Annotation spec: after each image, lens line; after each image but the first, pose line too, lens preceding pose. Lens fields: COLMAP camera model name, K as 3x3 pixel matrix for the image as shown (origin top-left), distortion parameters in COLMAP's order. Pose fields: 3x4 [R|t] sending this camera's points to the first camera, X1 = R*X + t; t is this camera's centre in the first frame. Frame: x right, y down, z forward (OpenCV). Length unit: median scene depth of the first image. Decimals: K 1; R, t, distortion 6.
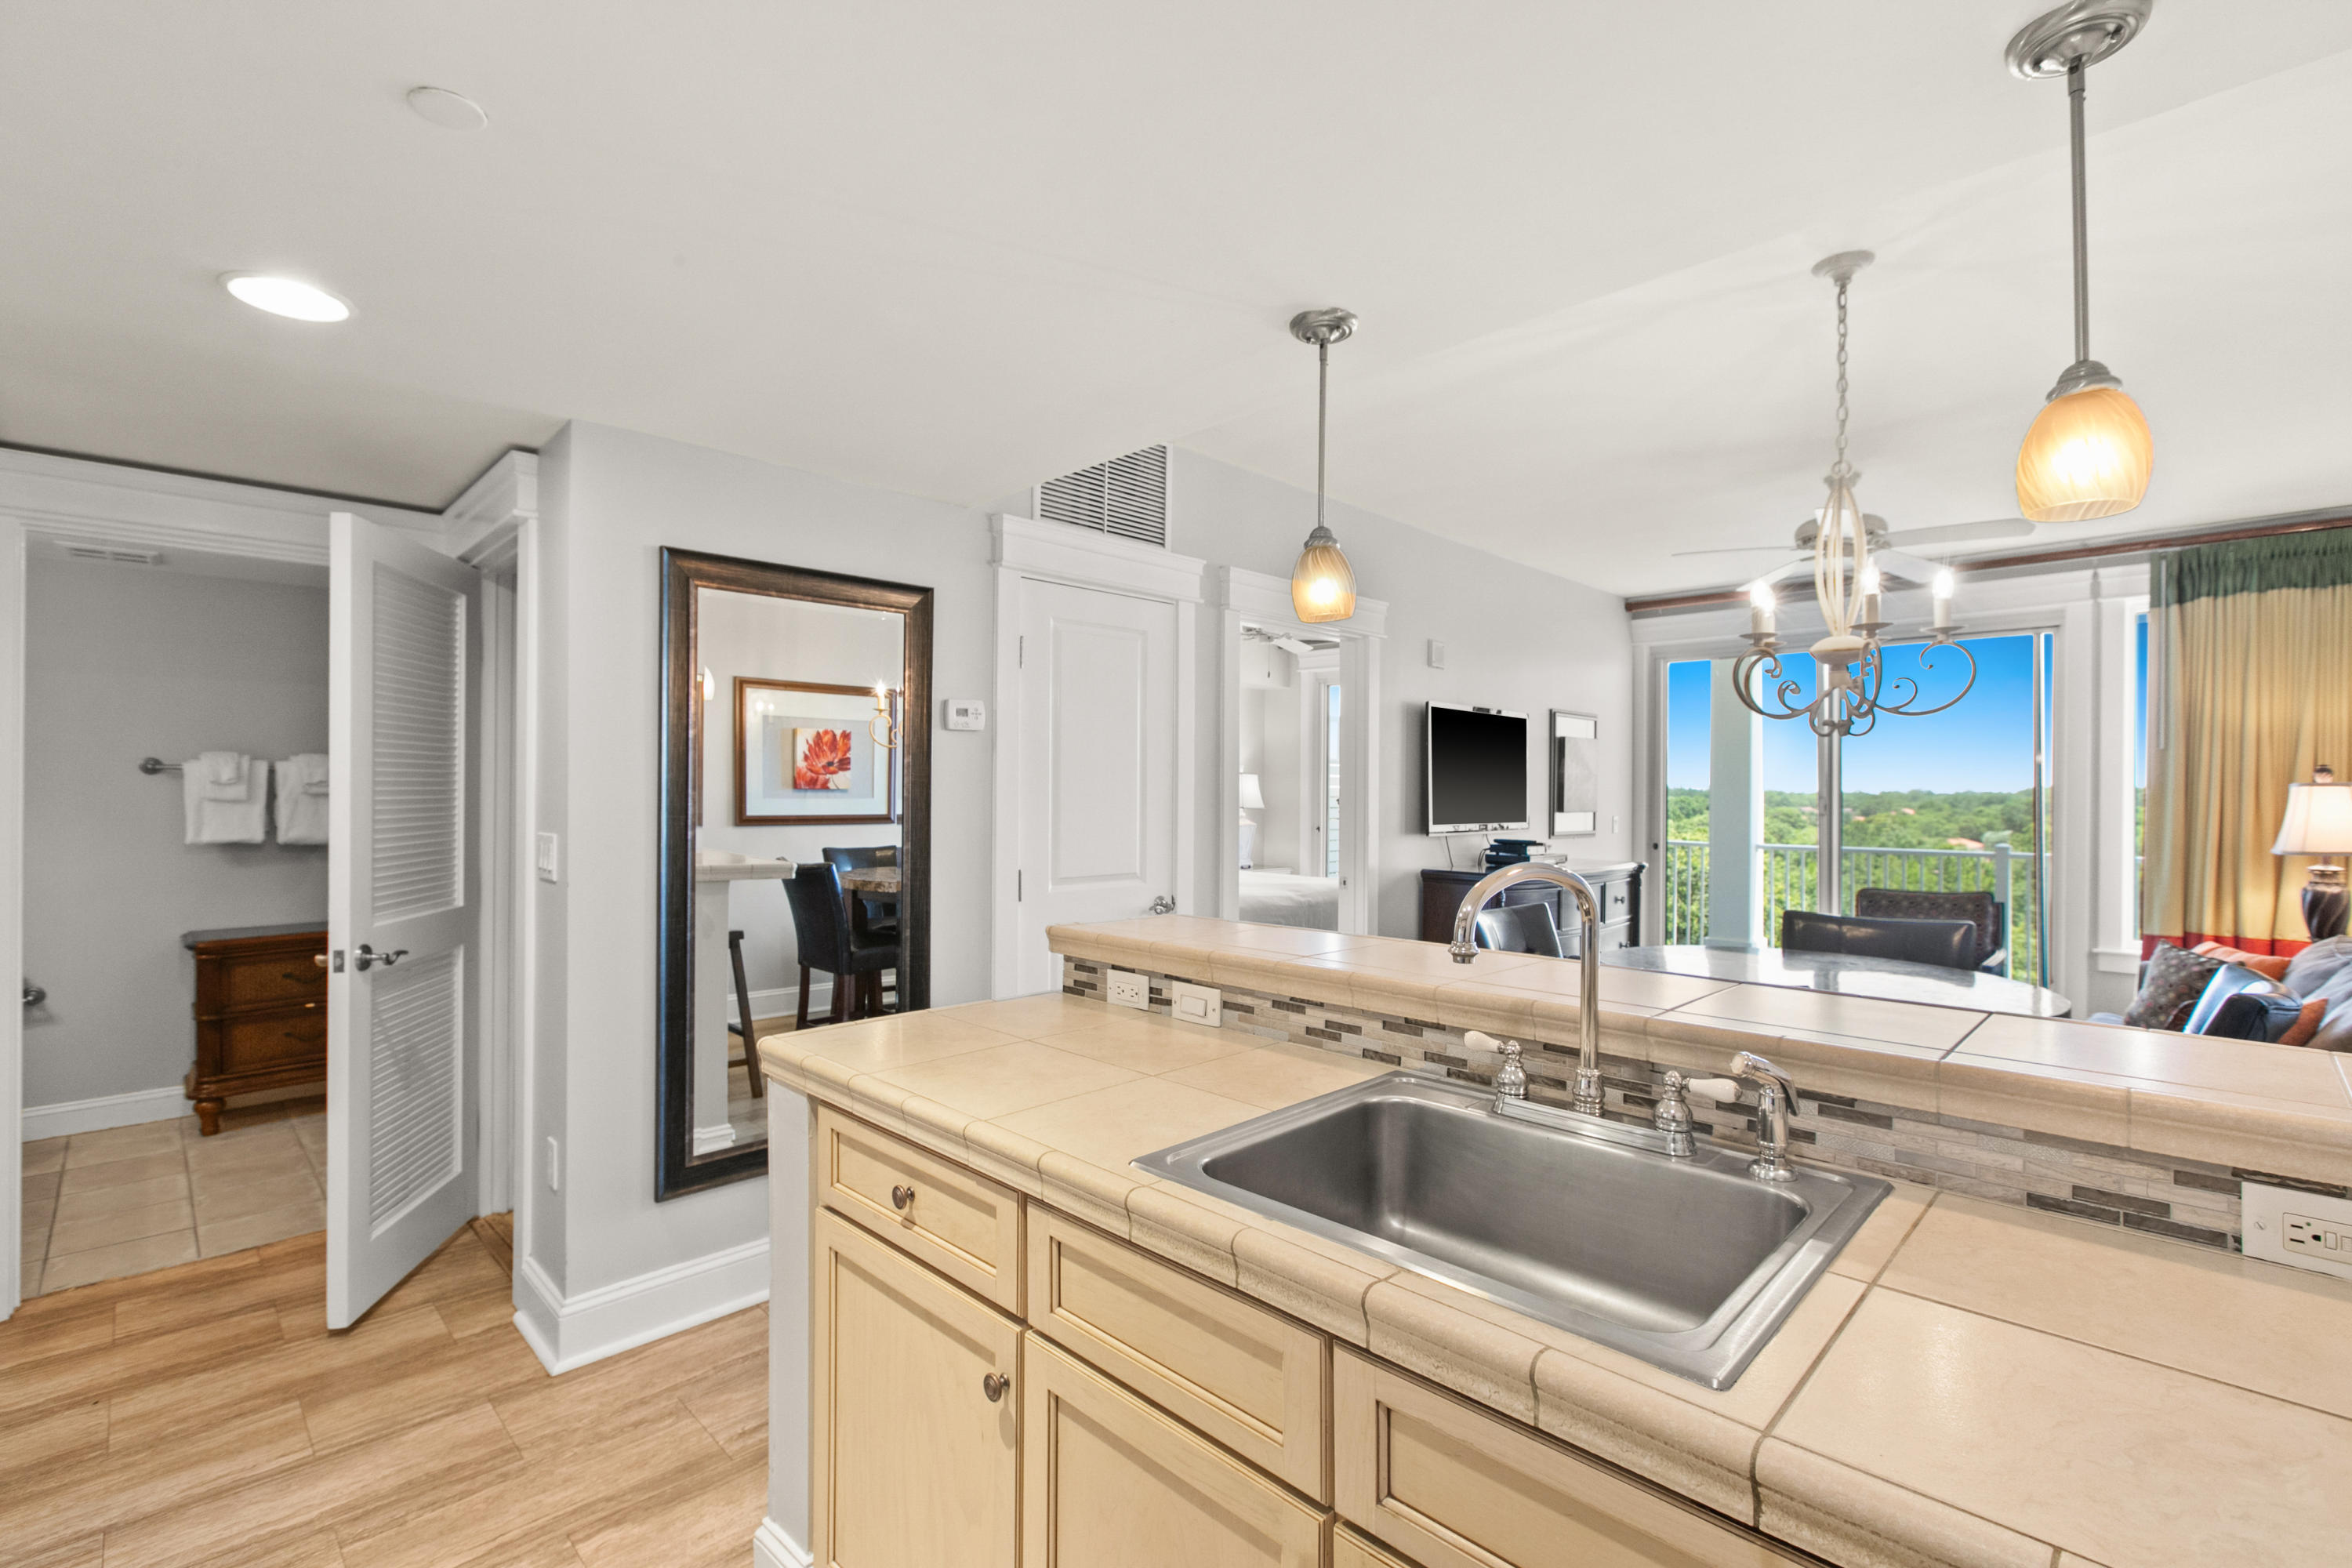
lens RADIAL K [[1054.6, 0, 1174.3], [0, 1054.6, 786.3], [0, 0, 1]] dist [0.000407, -0.000038]
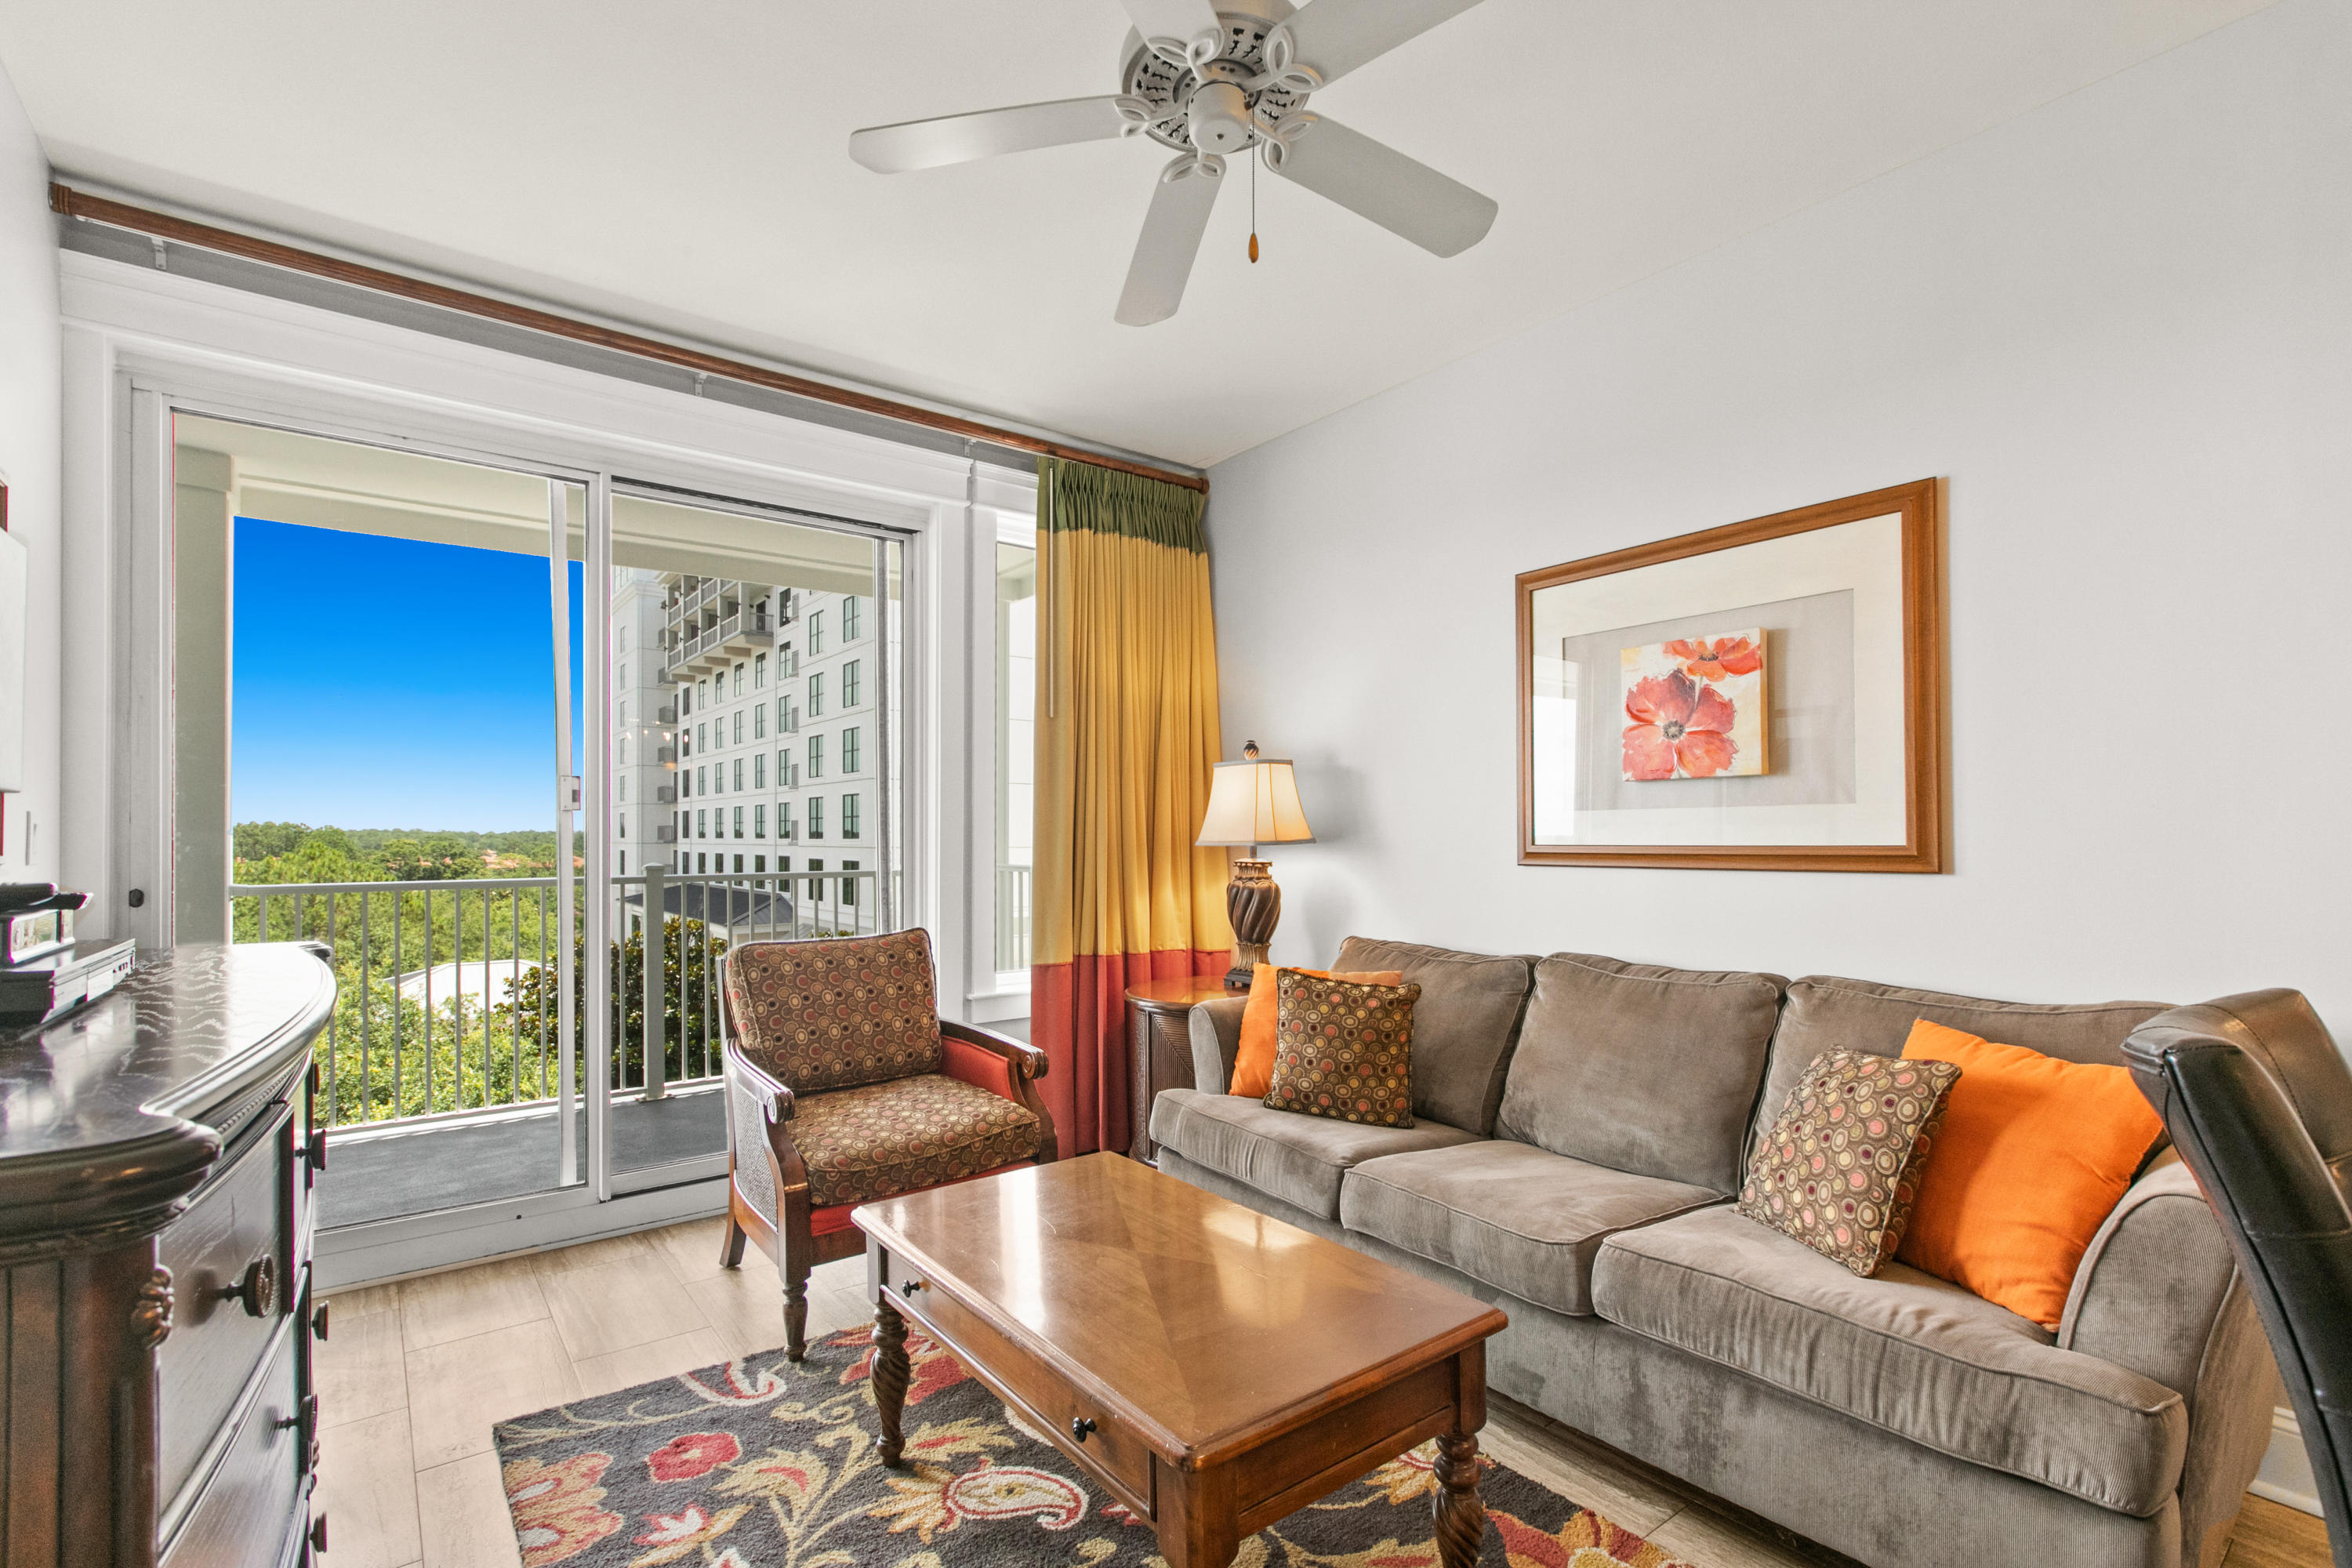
lens RADIAL K [[1074.8, 0, 1175.5], [0, 1074.8, 825.3], [0, 0, 1]] dist [0.001585, 0.000545]
pose [[0.139939, 0.000824, 0.990160, 0.240163], [-0.002986, 0.999995, -0.000410, 0.055580], [-0.990156, -0.002899, 0.139940, 1.049676]]
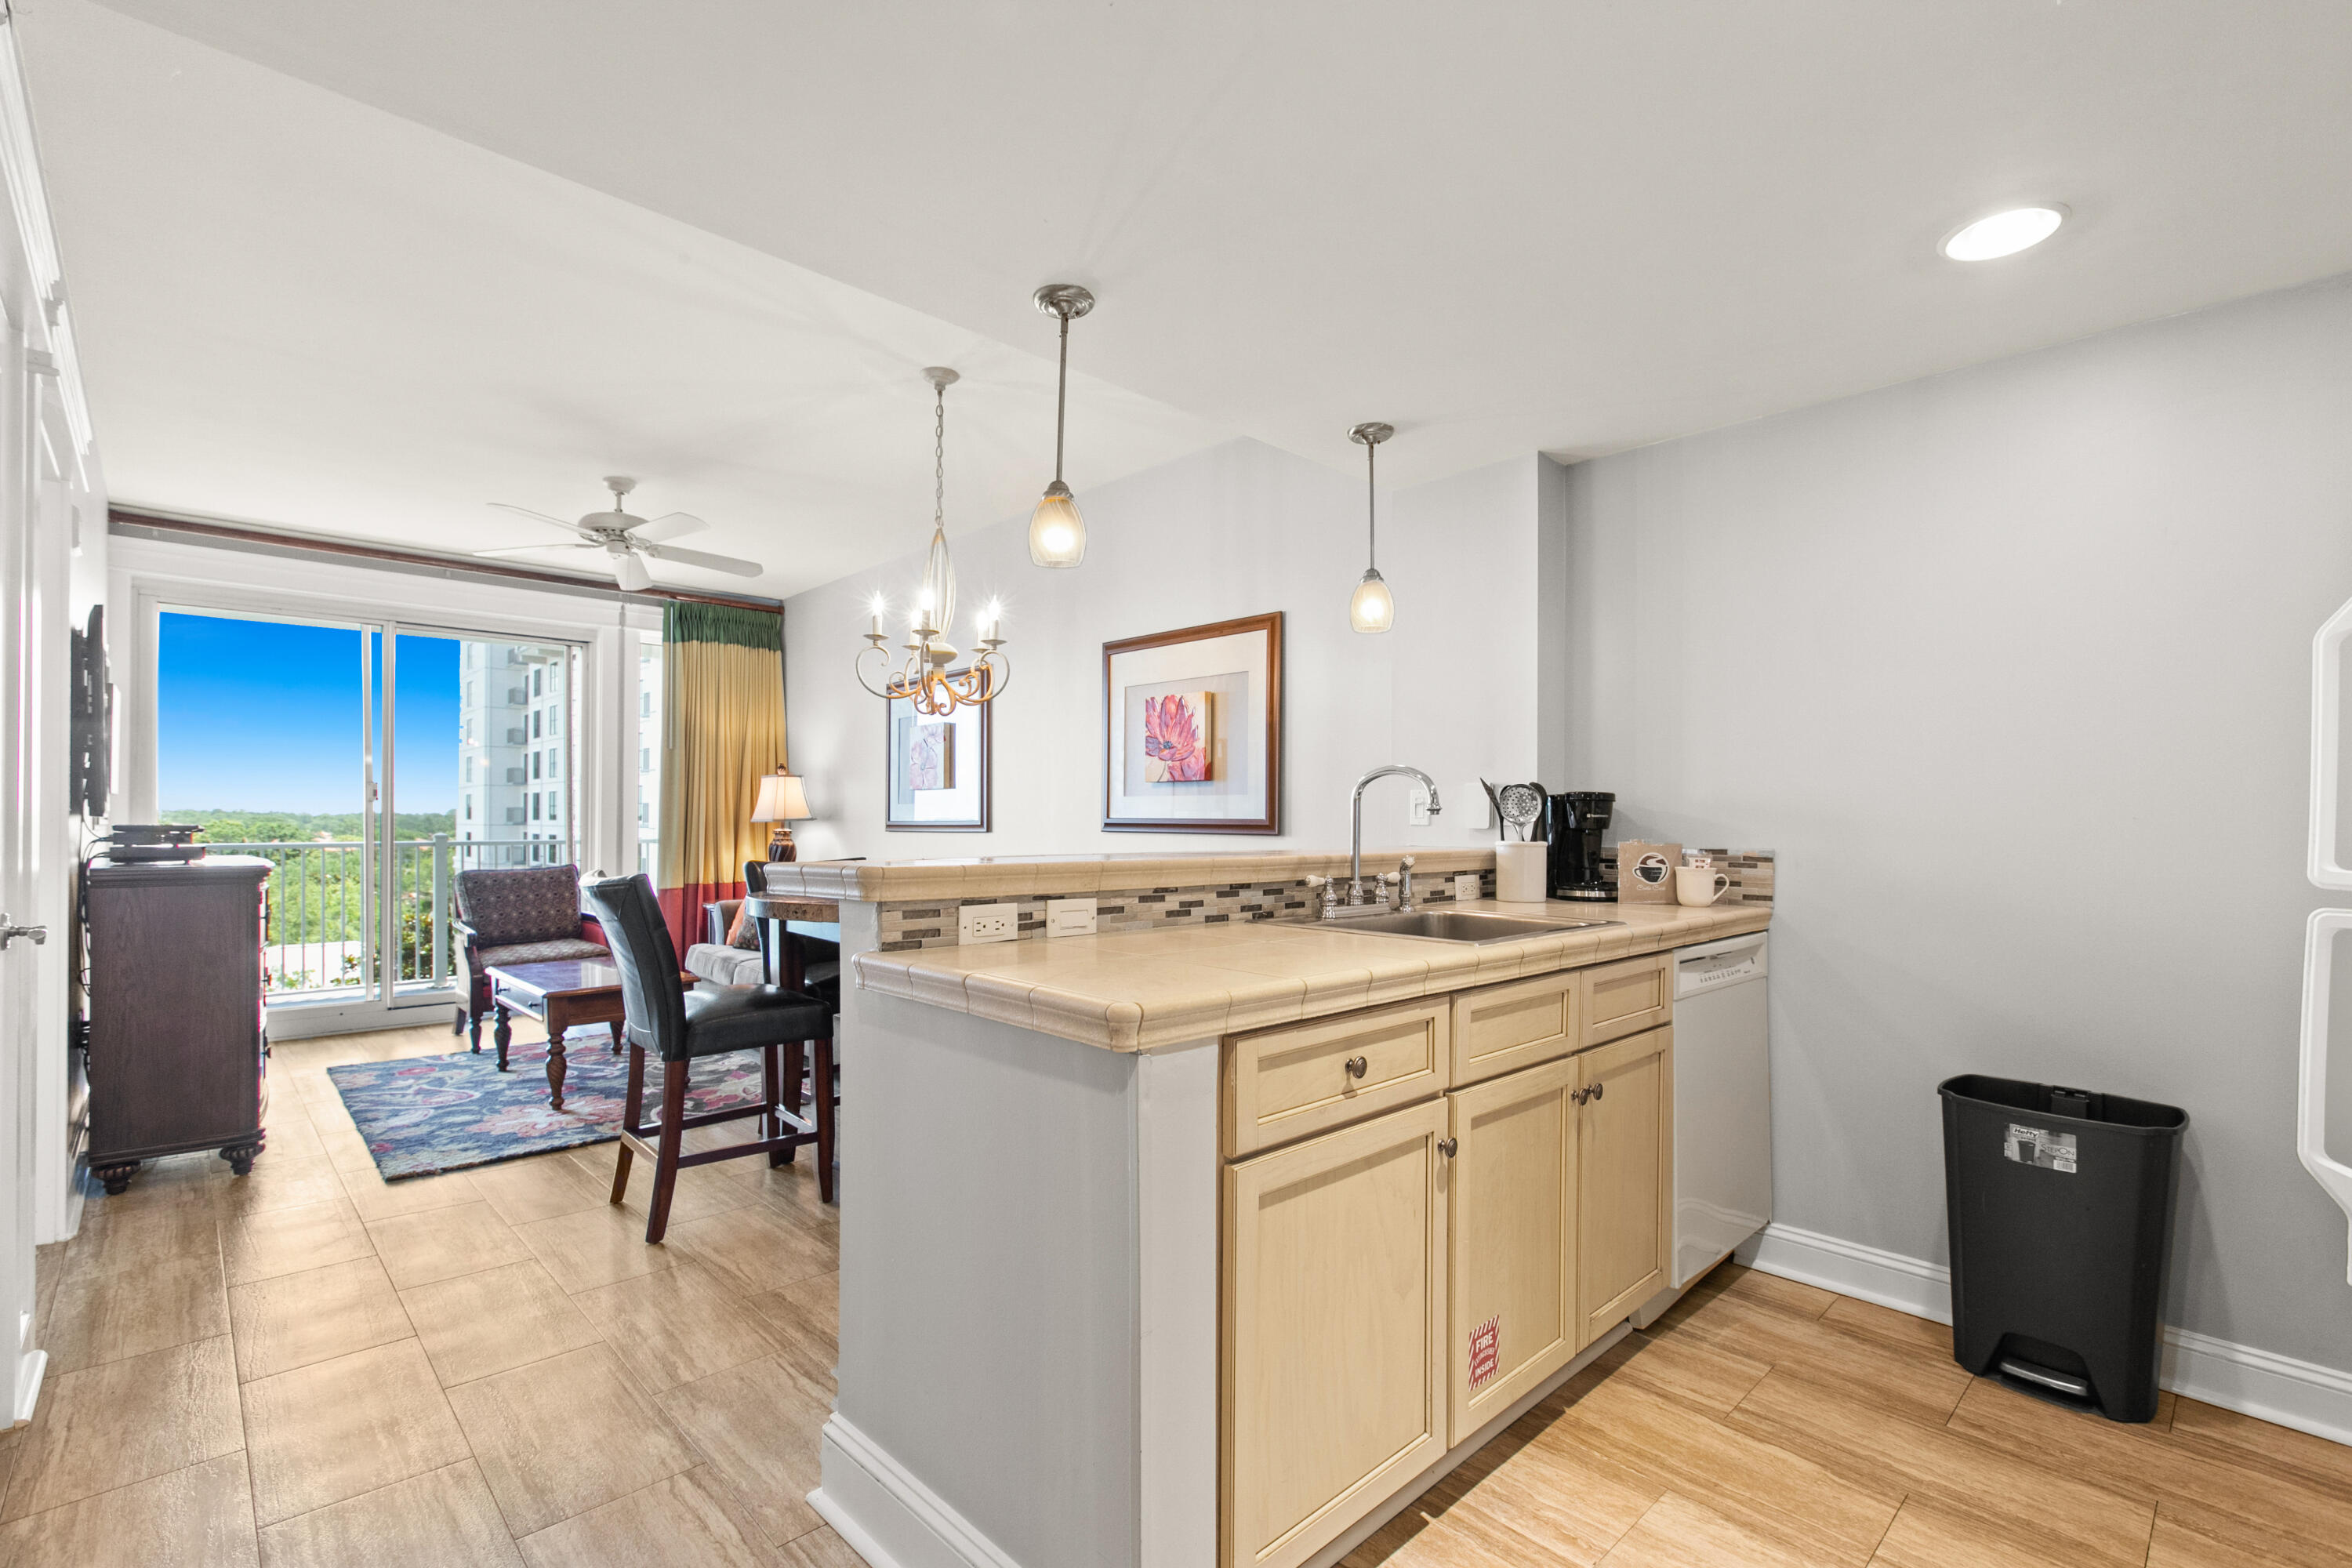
lens RADIAL K [[1048.4, 0, 1174.8], [0, 1048.4, 814.1], [0, 0, 1]] dist [-0.005012, -0.000704]
pose [[0.024582, -0.002022, 0.999696, -0.485169], [-0.009022, 0.999957, 0.002245, 0.050756], [-0.999657, -0.009075, 0.024563, 0.430704]]
